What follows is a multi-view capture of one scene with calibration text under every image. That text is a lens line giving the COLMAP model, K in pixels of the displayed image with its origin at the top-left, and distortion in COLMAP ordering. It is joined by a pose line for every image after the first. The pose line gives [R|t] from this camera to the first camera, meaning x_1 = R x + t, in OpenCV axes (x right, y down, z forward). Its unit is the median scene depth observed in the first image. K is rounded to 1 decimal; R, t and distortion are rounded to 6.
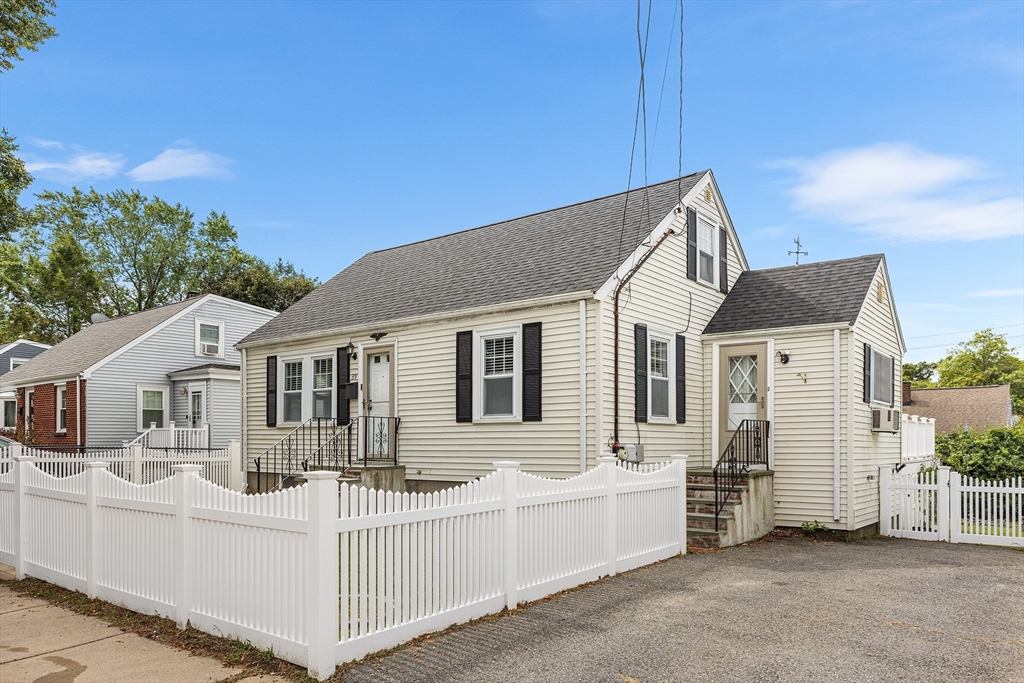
lens RADIAL K [[707.6, 0, 514.3], [0, 707.6, 348.2], [0, 0, 1]] dist [0.001945, 0.000411]
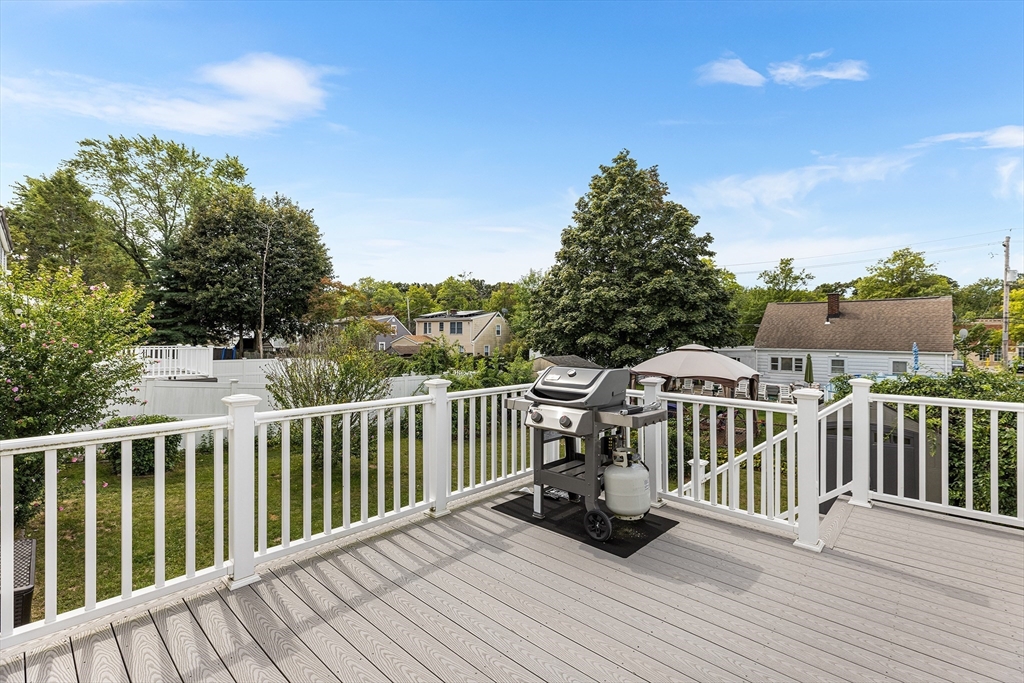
lens RADIAL K [[474.8, 0, 513.3], [0, 474.8, 335.3], [0, 0, 1]] dist [-0.000391, -0.000021]
pose [[0.997950, 0.002819, -0.063936, 0.112280], [0.004677, 0.993147, 0.116778, 0.018605], [0.063827, -0.116838, 0.991098, 0.222256]]
